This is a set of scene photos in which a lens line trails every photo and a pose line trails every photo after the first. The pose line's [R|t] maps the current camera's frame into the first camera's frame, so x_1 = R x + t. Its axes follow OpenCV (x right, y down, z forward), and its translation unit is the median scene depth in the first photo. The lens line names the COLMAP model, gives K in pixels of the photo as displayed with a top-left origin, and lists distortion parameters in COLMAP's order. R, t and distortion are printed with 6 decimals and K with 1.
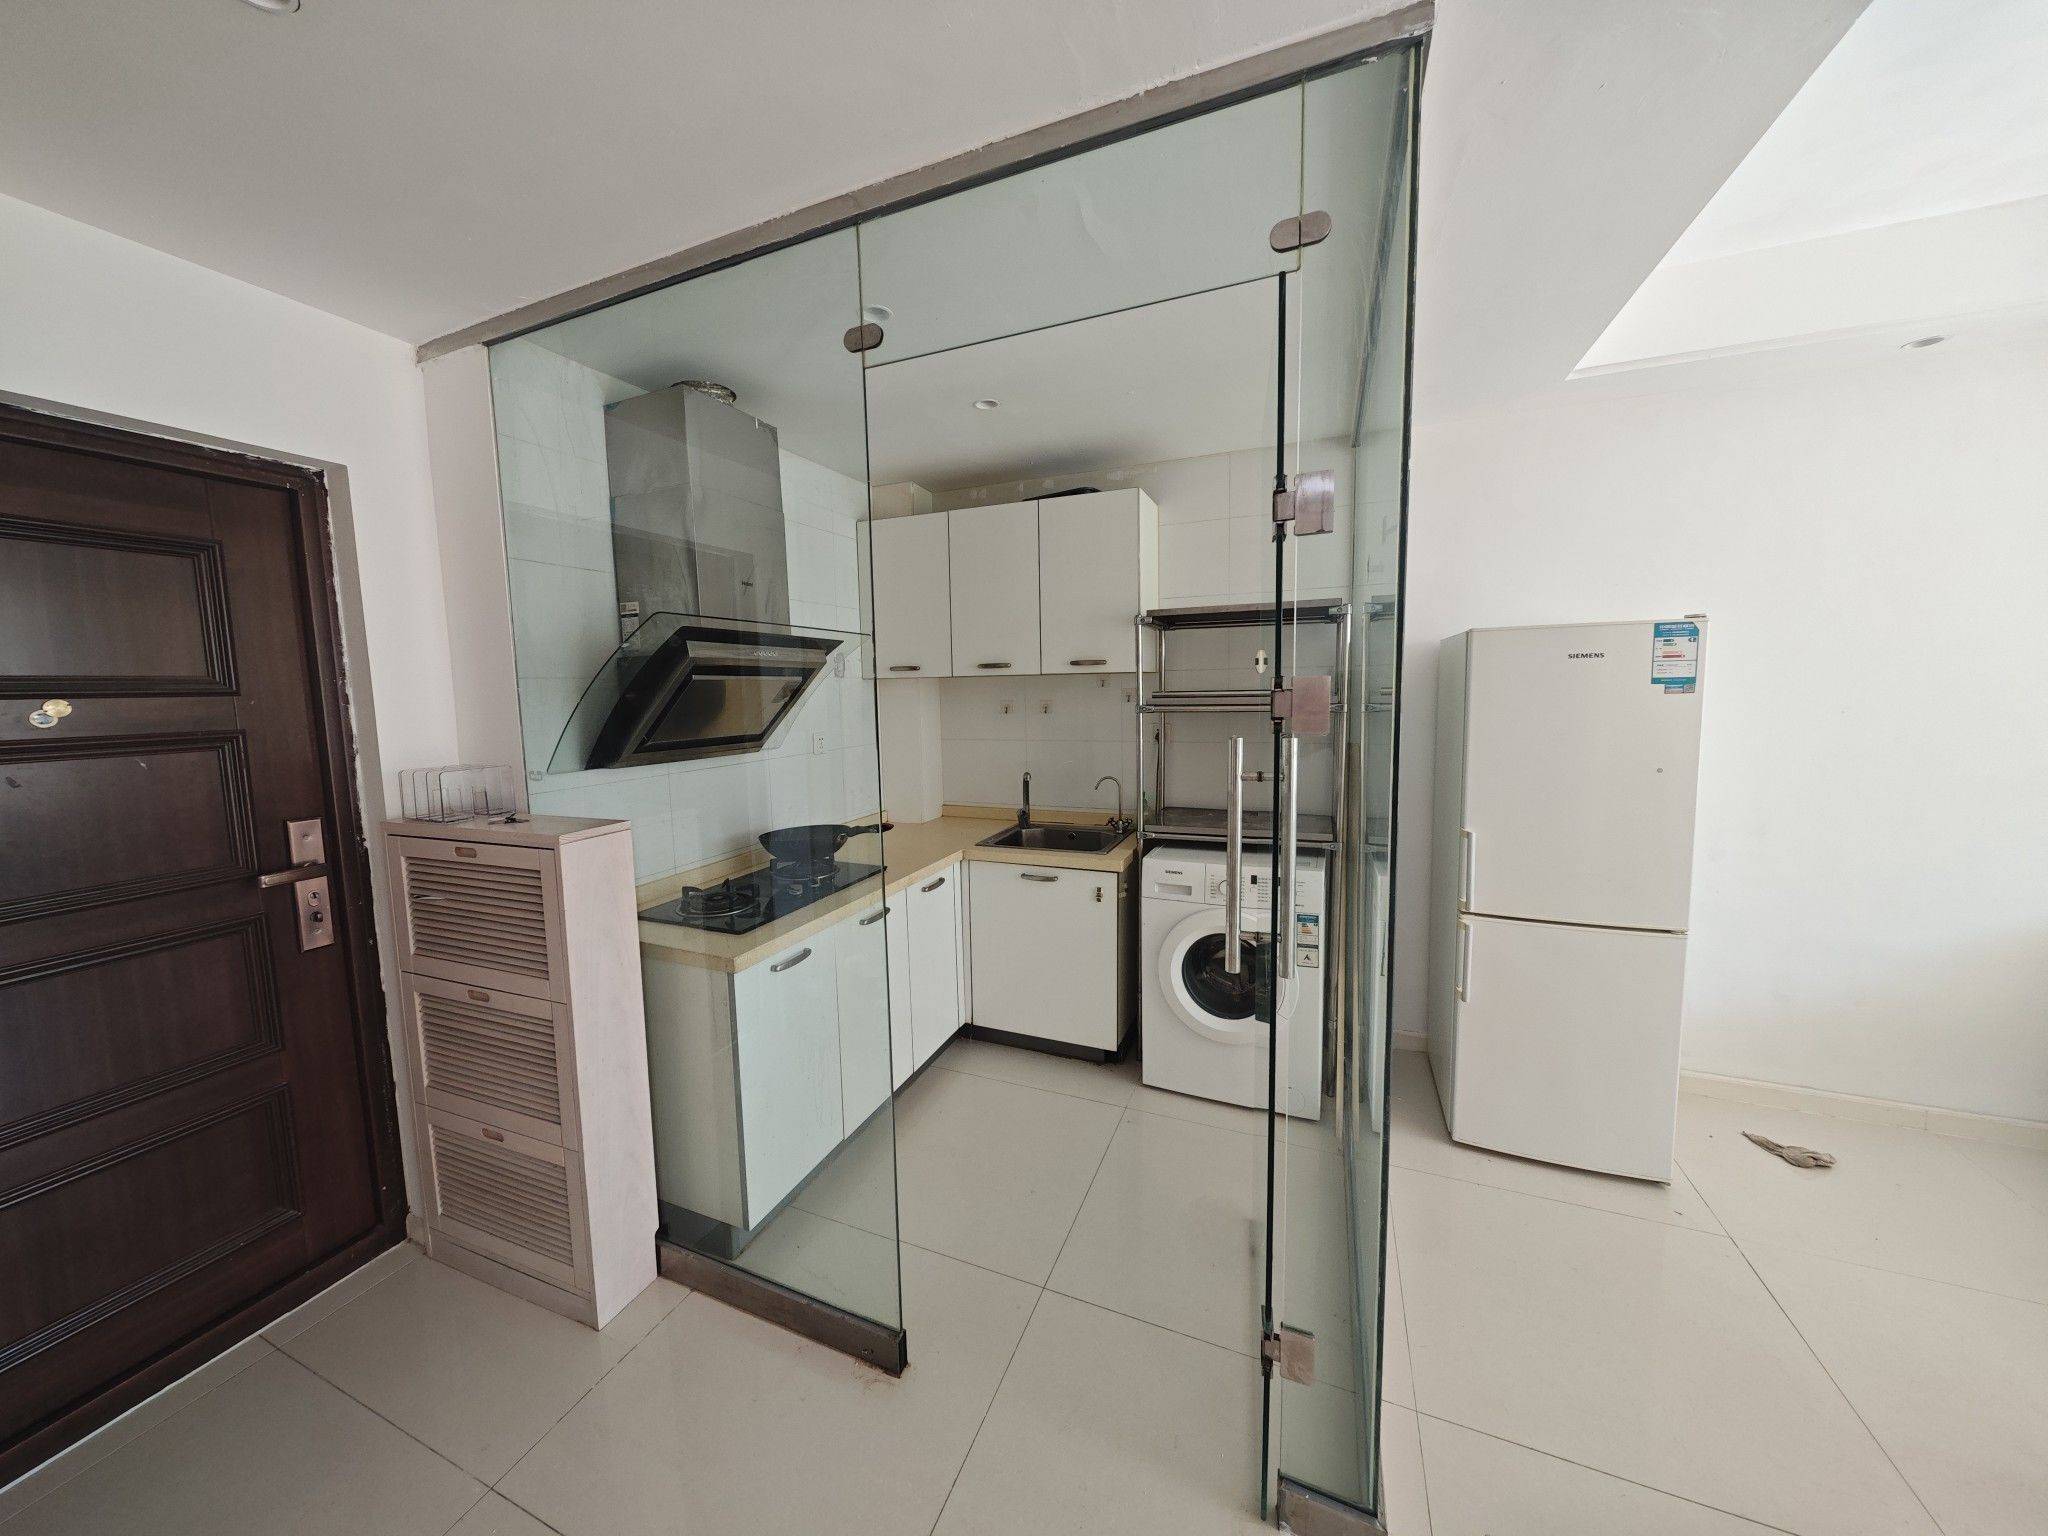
lens RADIAL K [[728.9, 0, 1019.9], [0, 728.9, 761.9], [0, 0, 1]] dist [-0.002117, -0.000348]
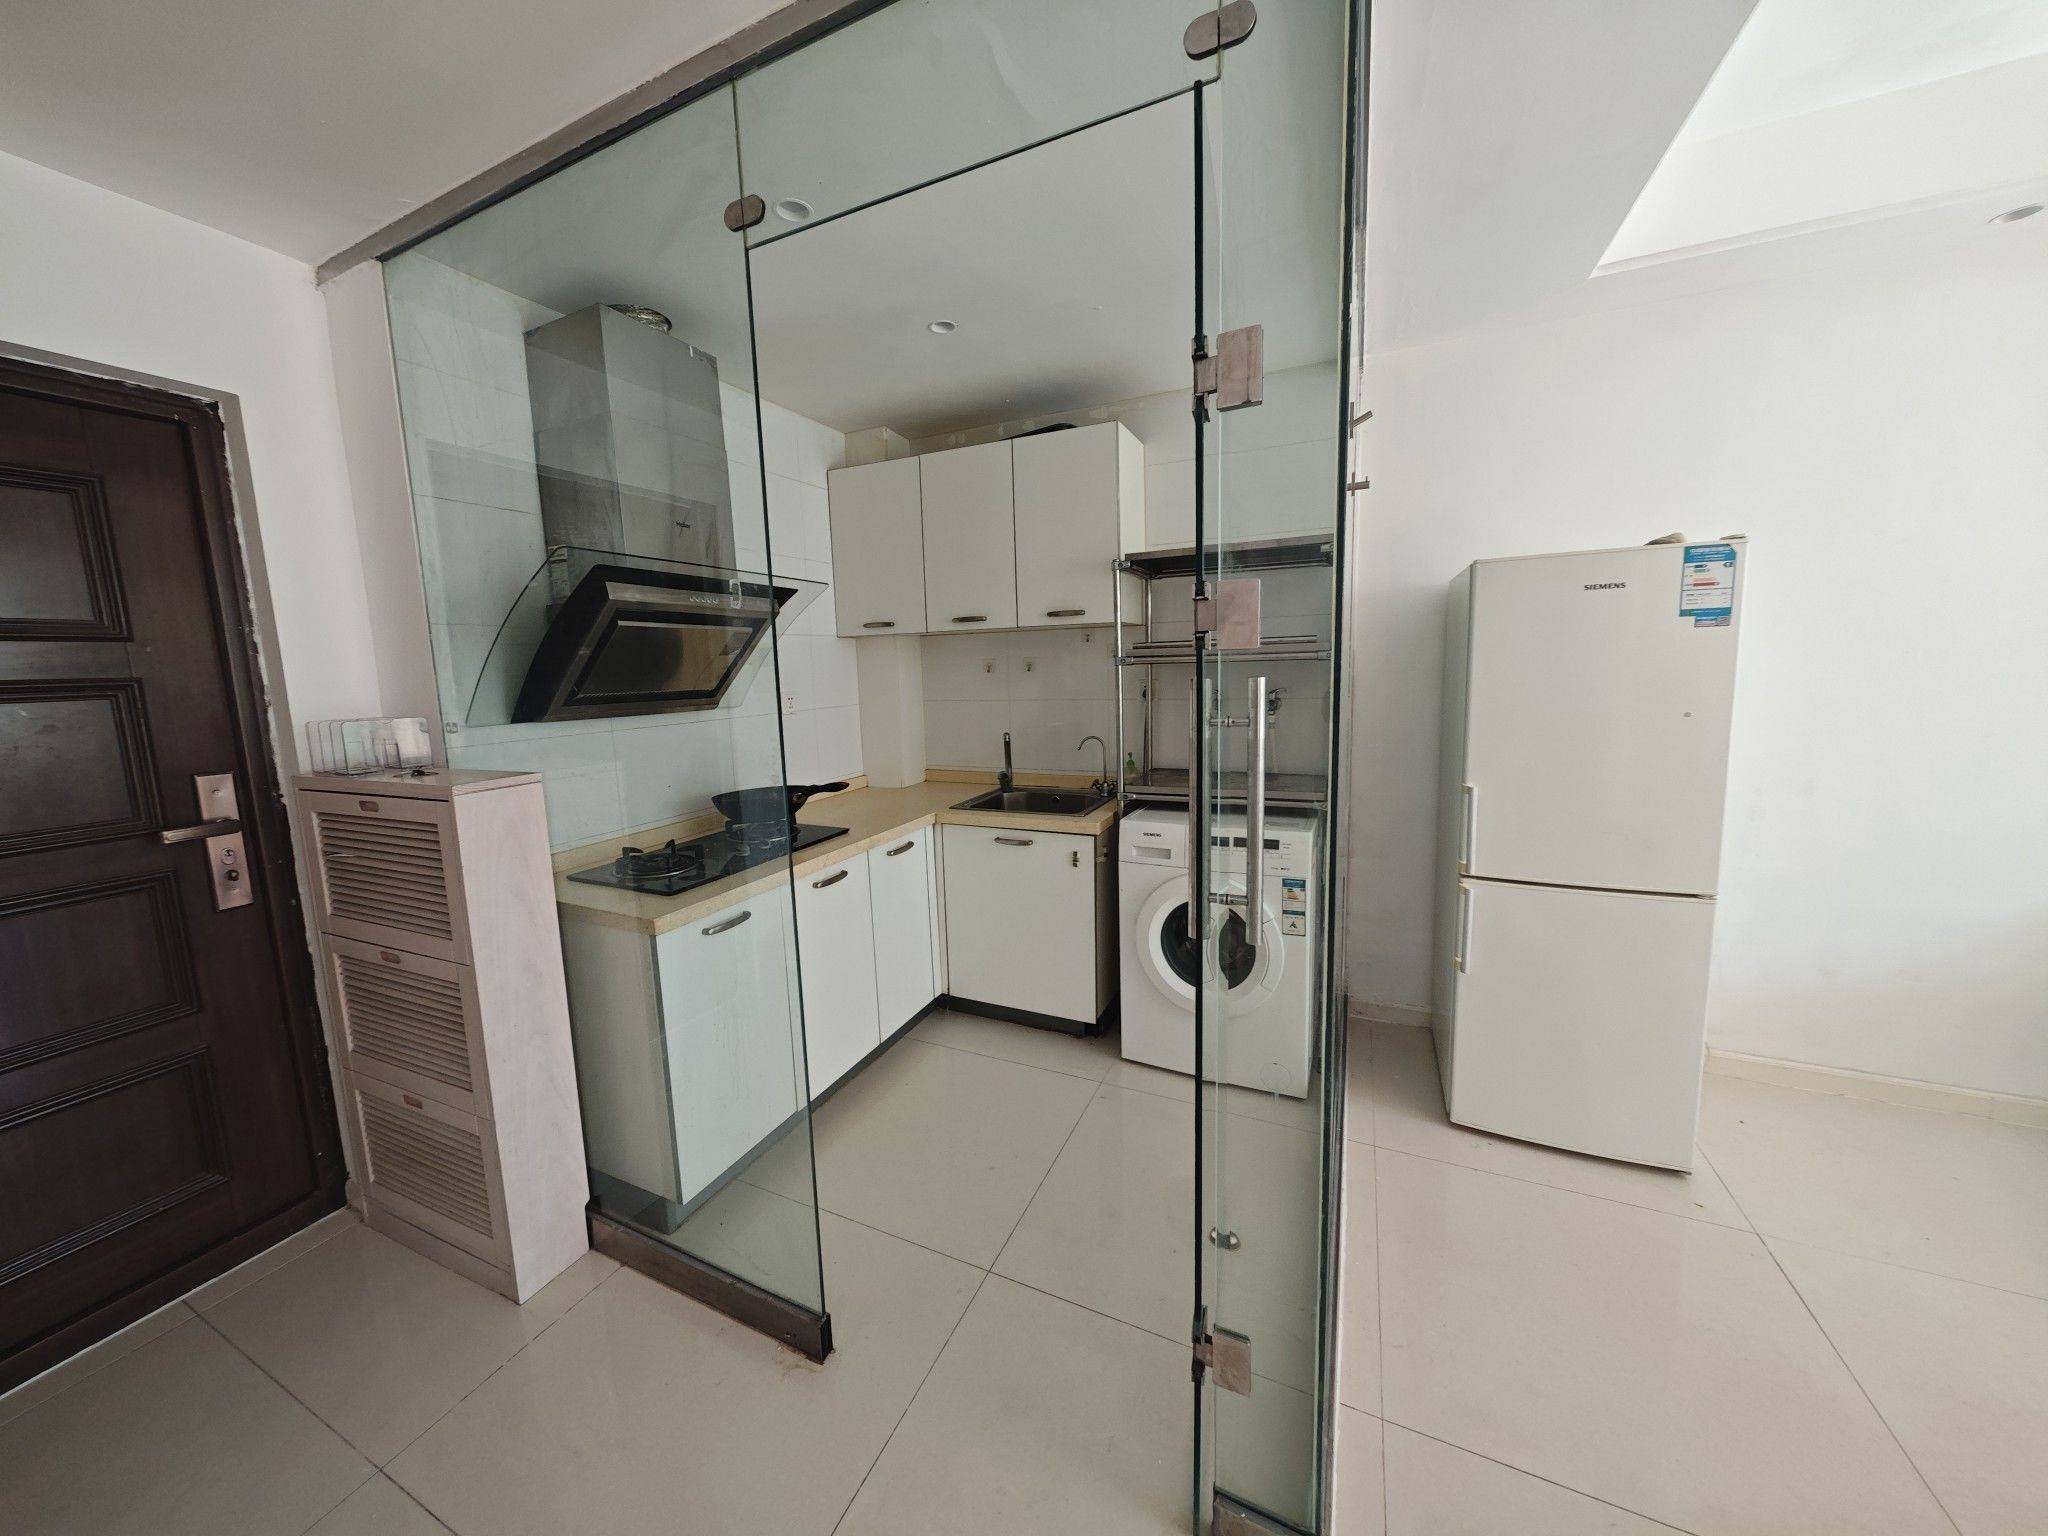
lens RADIAL K [[728.9, 0, 1020.1], [0, 728.9, 762.0], [0, 0, 1]] dist [-0.002117, -0.000348]
pose [[0.999160, -0.004677, -0.040700, 0.107252], [0.005917, 0.999521, 0.030384, 0.038671], [0.040539, -0.030599, 0.998709, 0.083805]]
